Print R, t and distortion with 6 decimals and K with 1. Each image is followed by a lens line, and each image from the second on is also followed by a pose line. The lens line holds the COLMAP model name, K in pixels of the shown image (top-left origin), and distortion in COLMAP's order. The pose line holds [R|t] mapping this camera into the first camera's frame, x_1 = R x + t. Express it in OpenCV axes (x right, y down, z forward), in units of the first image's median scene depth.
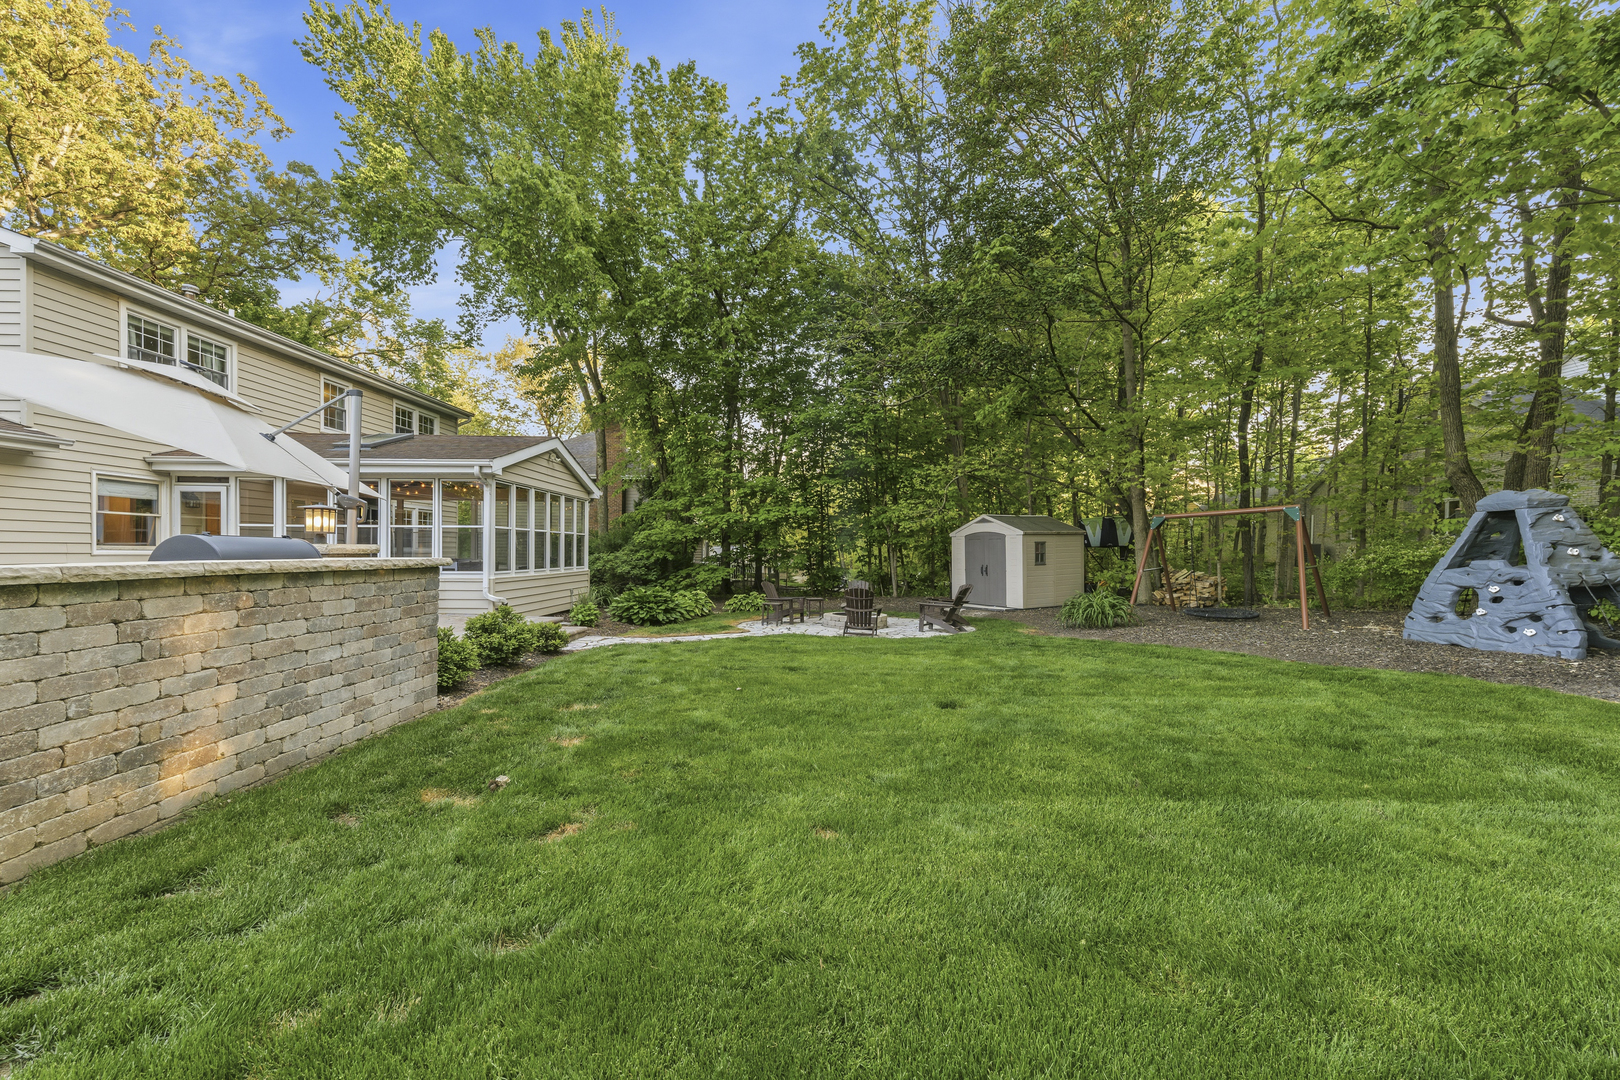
lens RADIAL K [[635.0, 0, 805.2], [0, 635.0, 552.0], [0, 0, 1]] dist [0.010573, -0.000155]
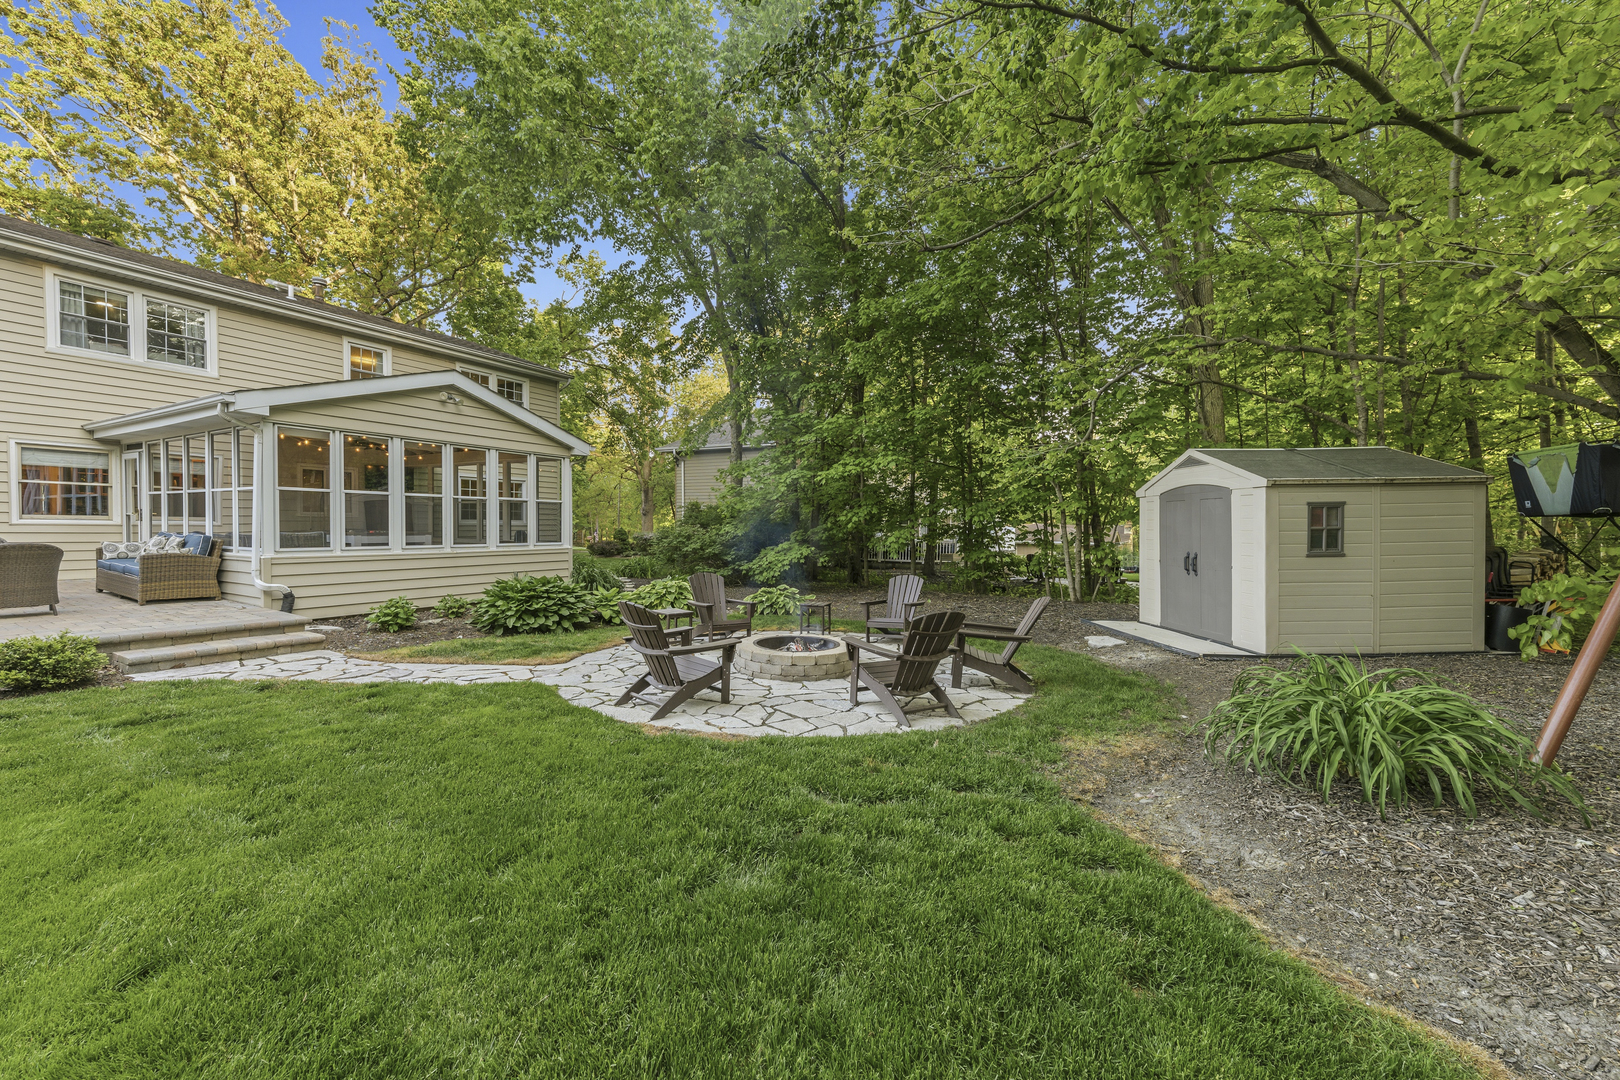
lens RADIAL K [[633.5, 0, 795.1], [0, 633.5, 535.6], [0, 0, 1]] dist [0.011891, -0.000004]
pose [[0.868974, 0.010690, -0.494743, 0.364240], [-0.004816, 0.999902, 0.013146, 0.002962], [0.494835, -0.009041, 0.868940, 0.598098]]
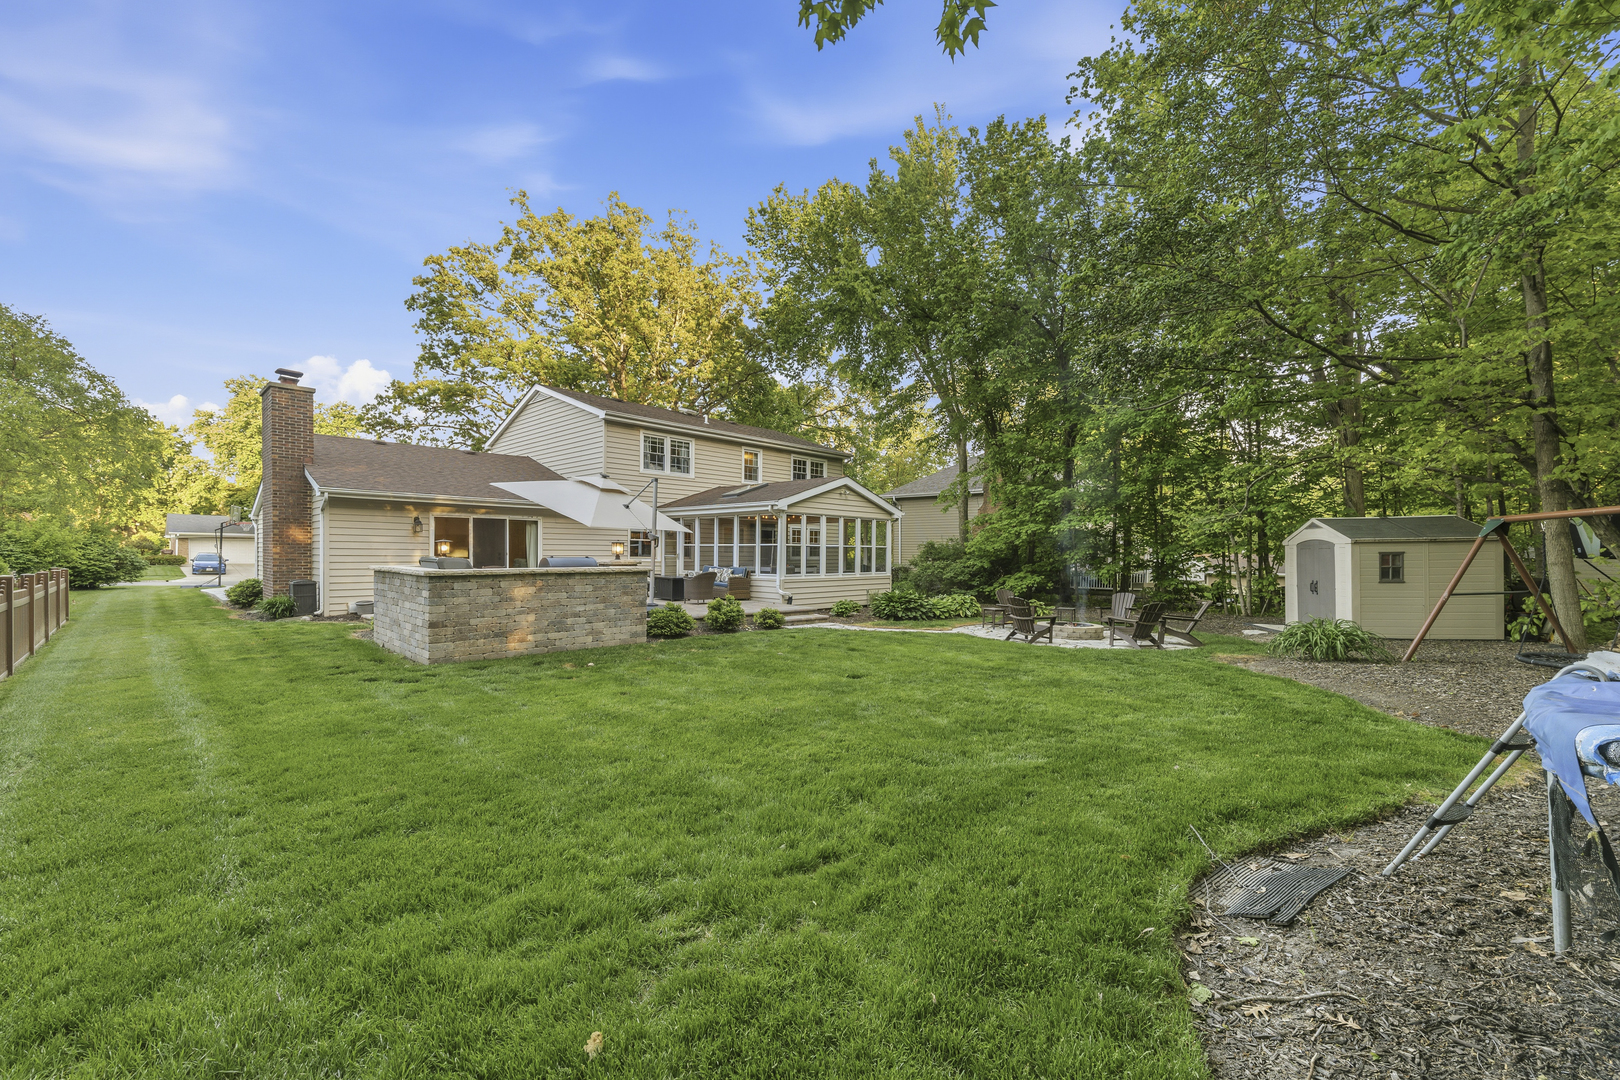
lens RADIAL K [[635.0, 0, 805.2], [0, 635.0, 552.0], [0, 0, 1]] dist [0.010573, -0.000155]
pose [[0.733449, -0.000960, -0.679744, 0.505383], [-0.003920, 0.999976, -0.005641, -0.012564], [0.679734, 0.006802, 0.733427, -0.051233]]
